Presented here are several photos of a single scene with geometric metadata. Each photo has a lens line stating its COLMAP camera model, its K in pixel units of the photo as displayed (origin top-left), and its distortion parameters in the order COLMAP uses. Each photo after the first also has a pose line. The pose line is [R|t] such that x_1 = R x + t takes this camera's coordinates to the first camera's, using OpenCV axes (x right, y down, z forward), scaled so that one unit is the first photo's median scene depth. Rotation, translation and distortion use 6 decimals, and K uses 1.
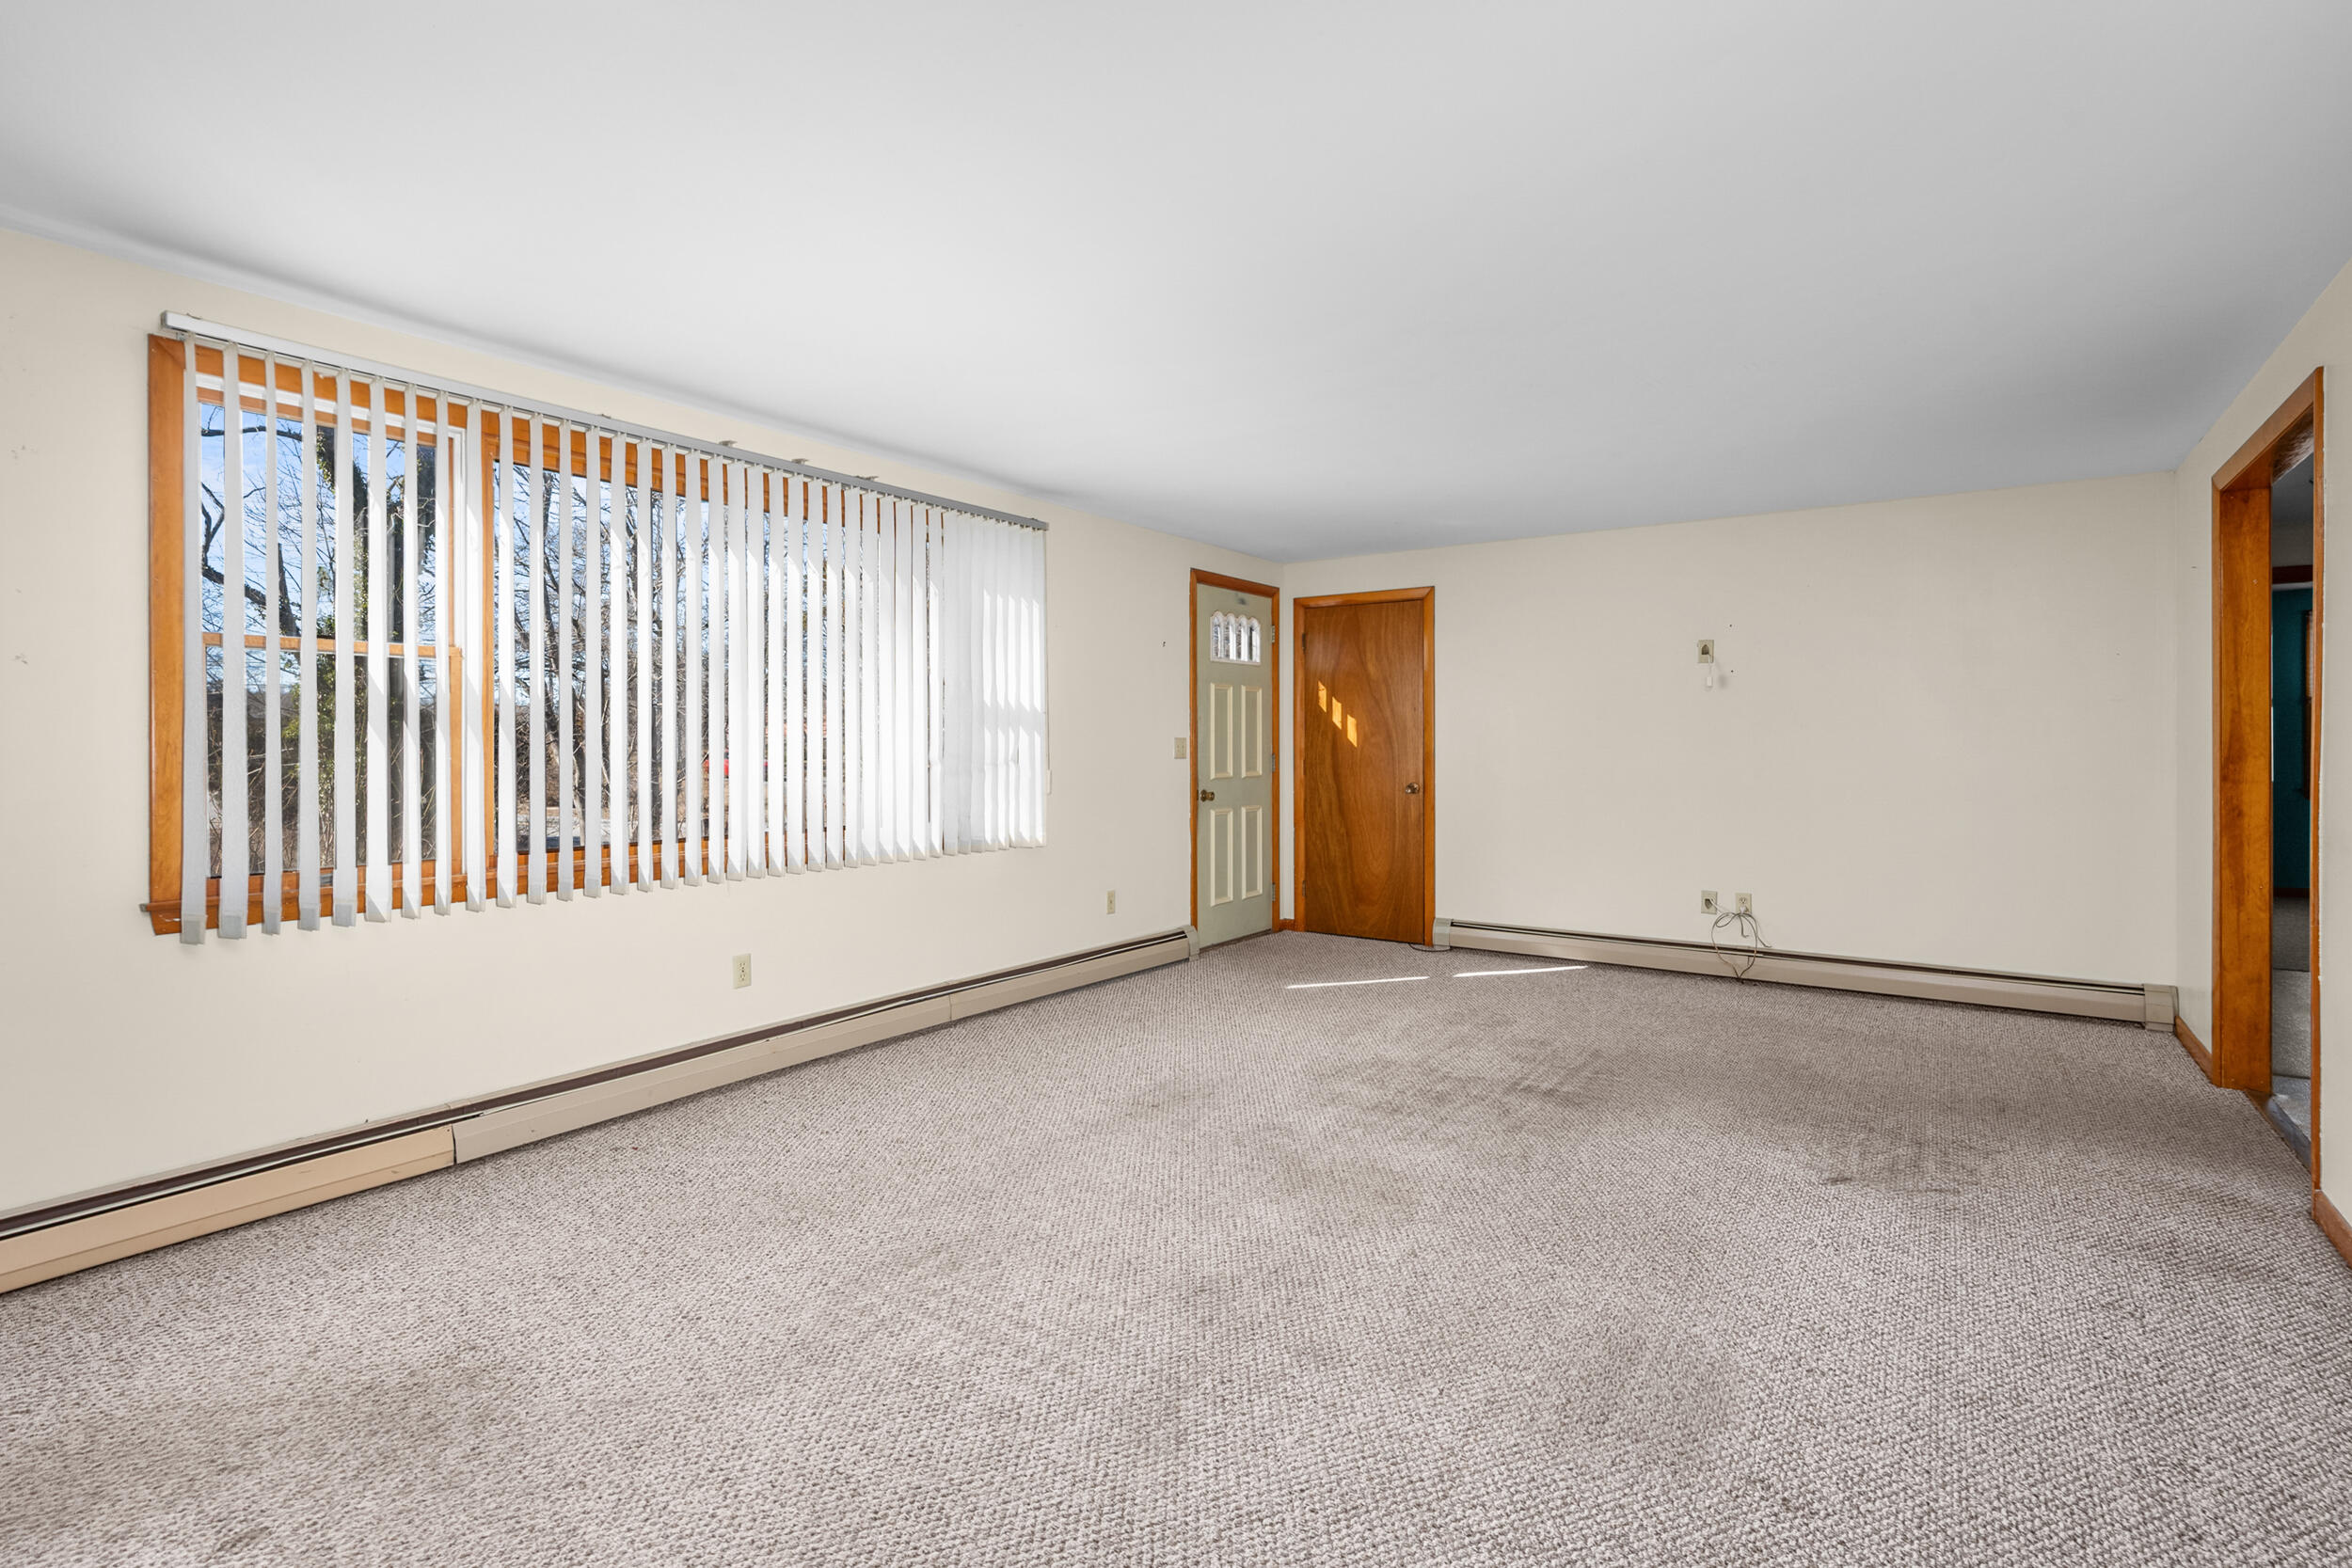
lens RADIAL K [[1098.2, 0, 1176.4], [0, 1098.2, 743.2], [0, 0, 1]] dist [-0.000838, -0.000094]
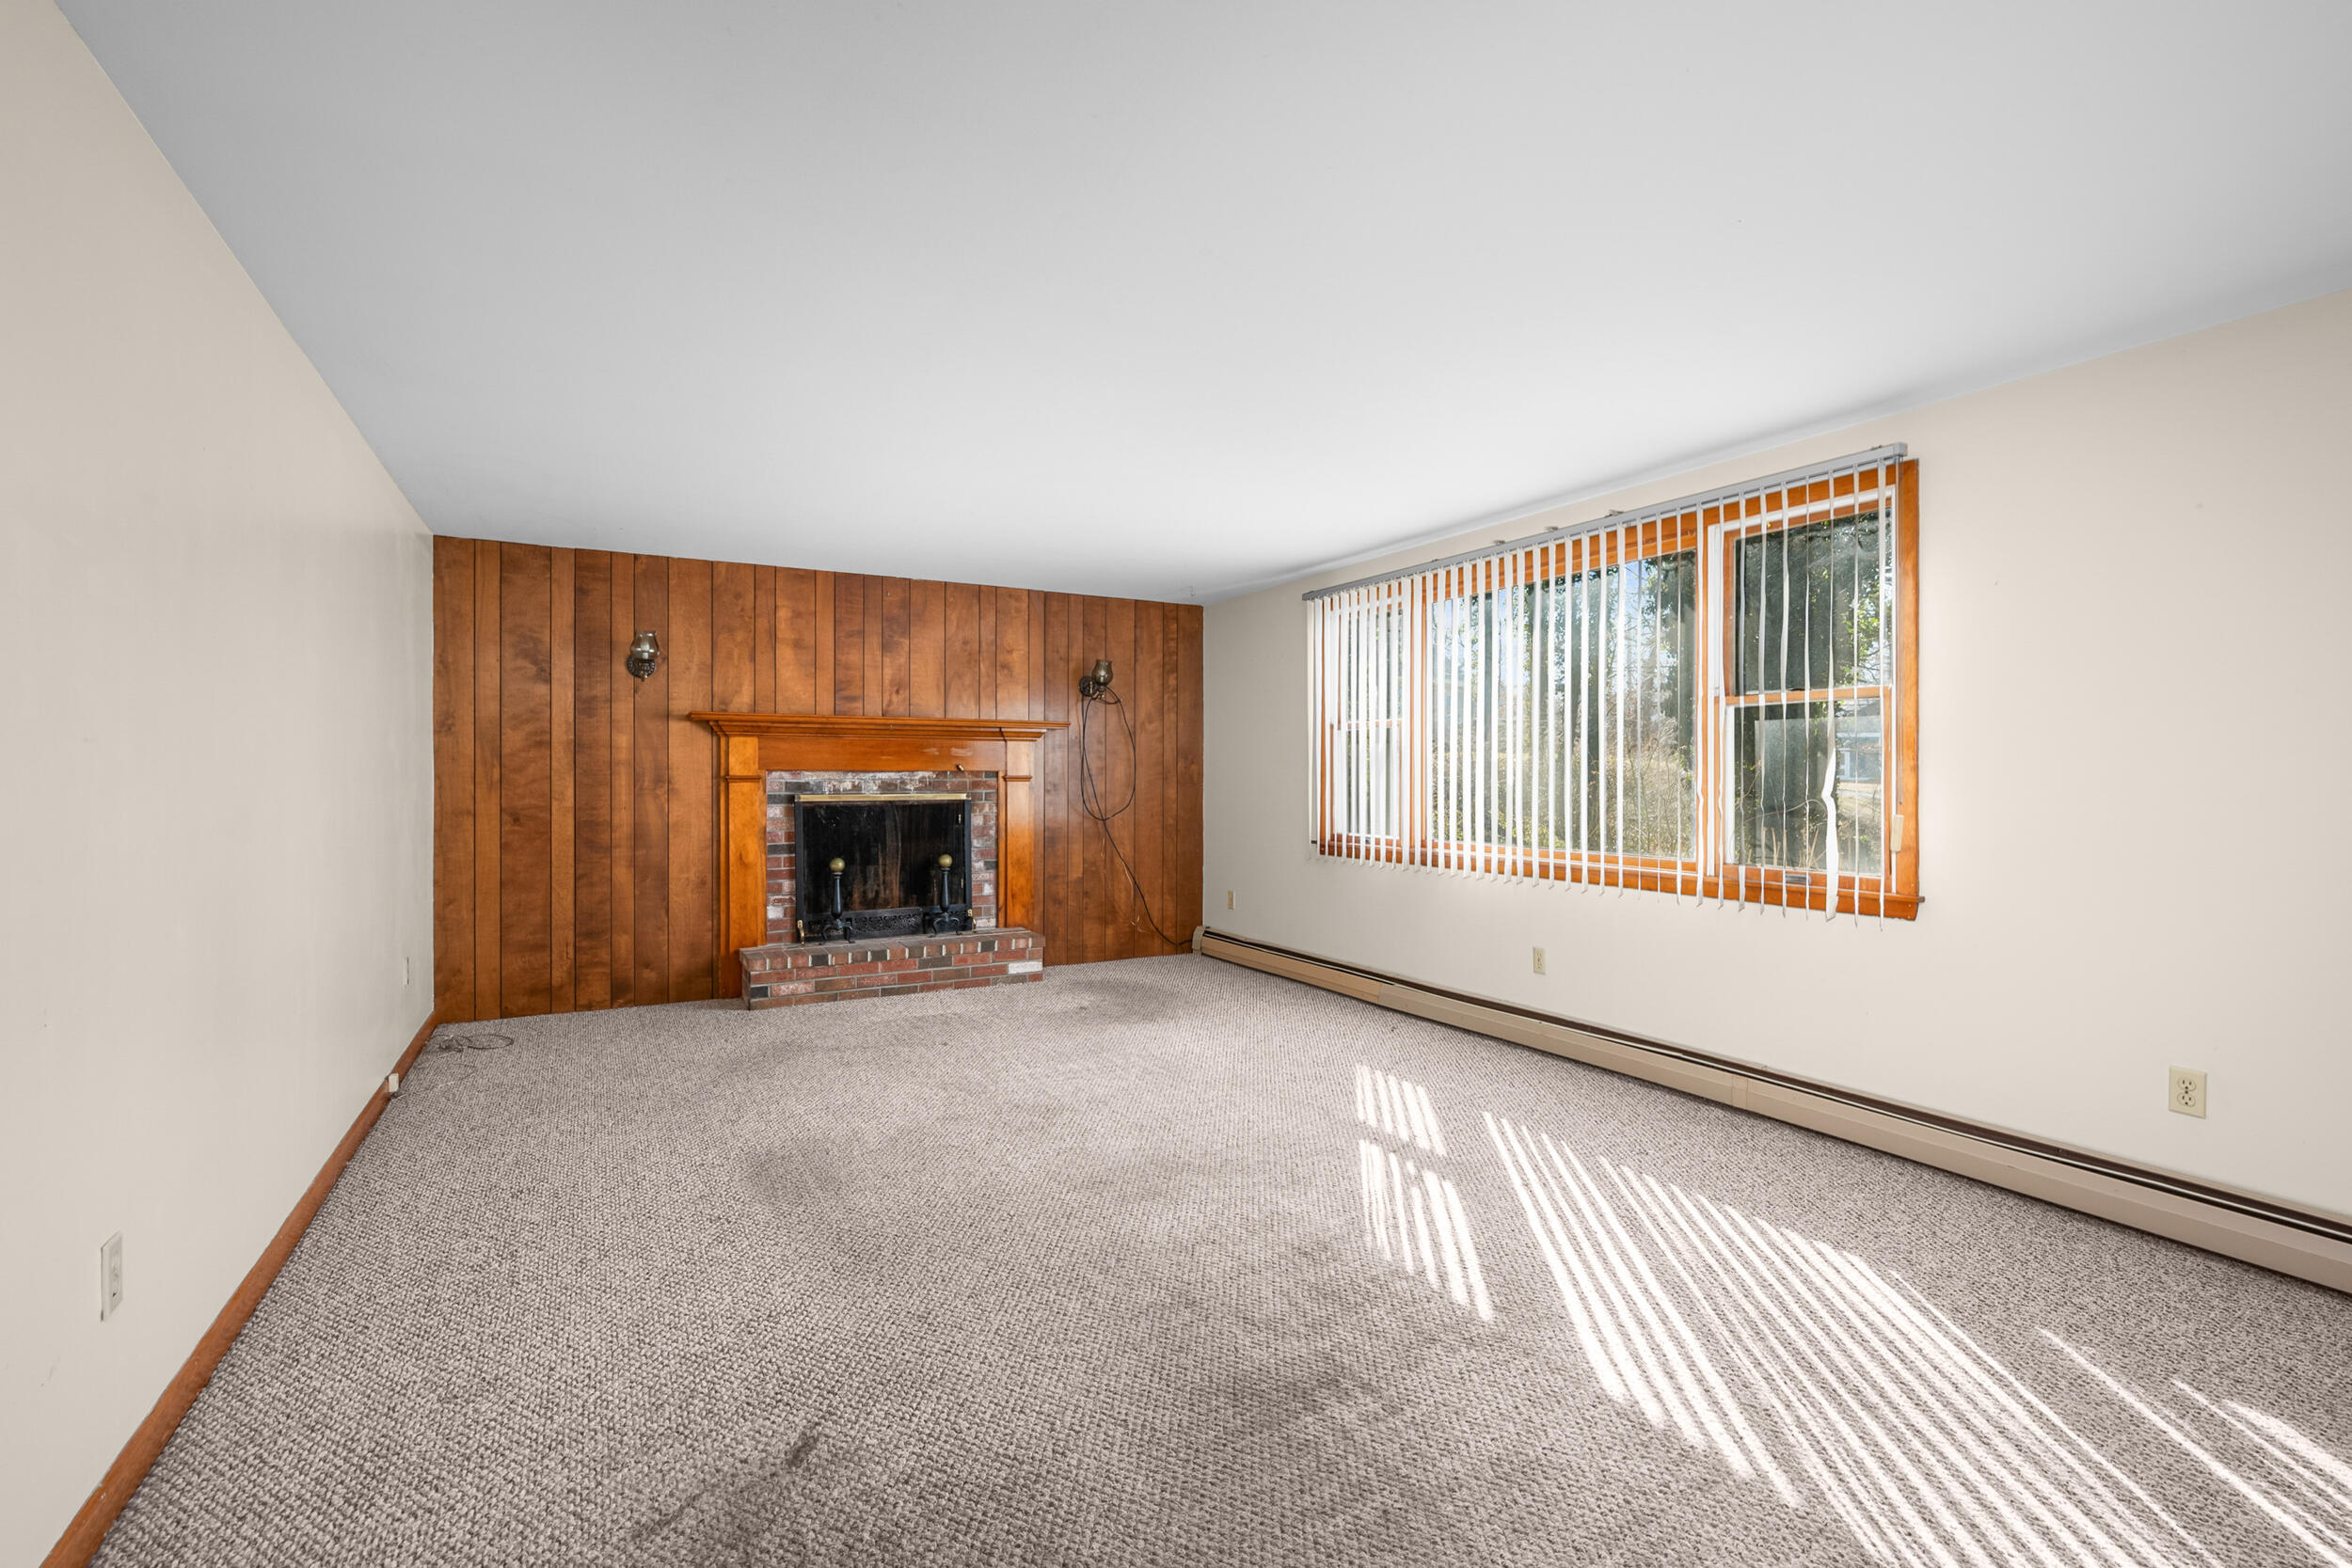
lens RADIAL K [[1031.0, 0, 1176.5], [0, 1031.0, 768.1], [0, 0, 1]] dist [0.000777, 0.000053]
pose [[-0.429832, -0.003472, -0.902902, 1.015104], [-0.003022, 0.999993, -0.002407, -0.004060], [0.902904, 0.001694, -0.429839, 1.399264]]
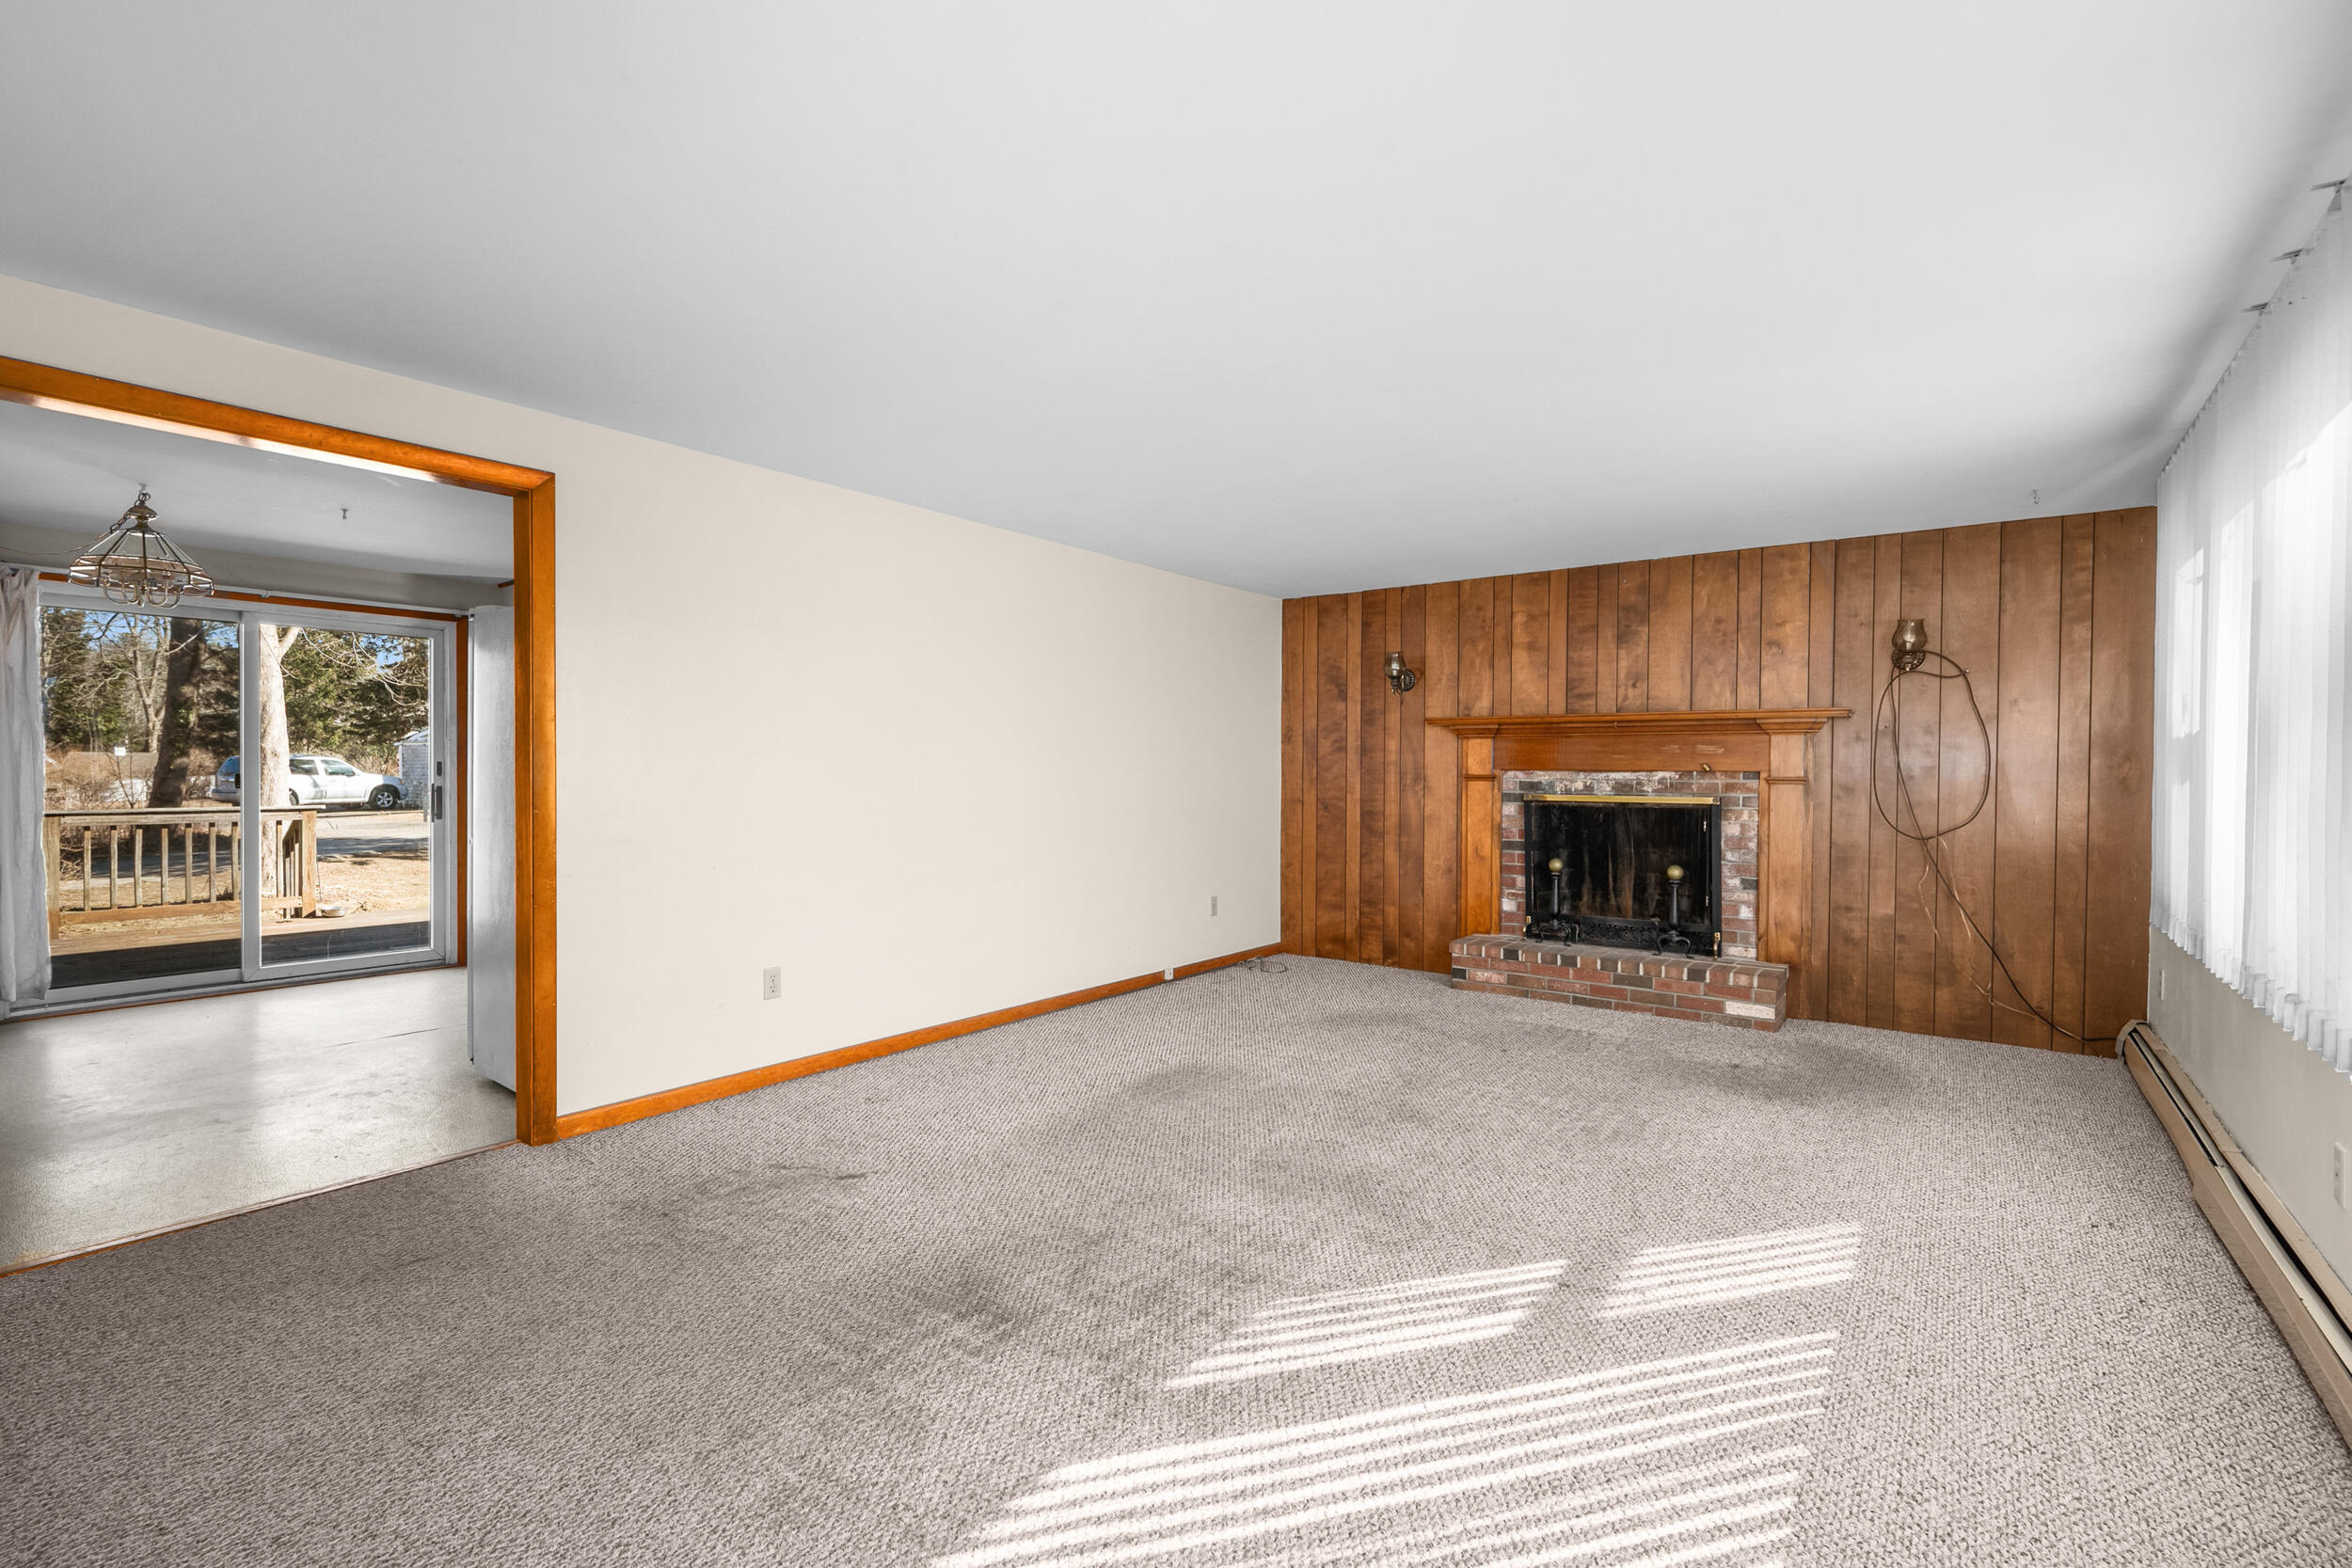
lens RADIAL K [[1060.4, 0, 1192.1], [0, 1060.4, 785.6], [0, 0, 1]] dist [0.000205, 0.000106]
pose [[-0.999836, -0.005050, 0.017393, 0.242415], [-0.004754, 0.999845, 0.016977, -0.003888], [-0.017476, 0.016892, -0.999705, 1.939876]]
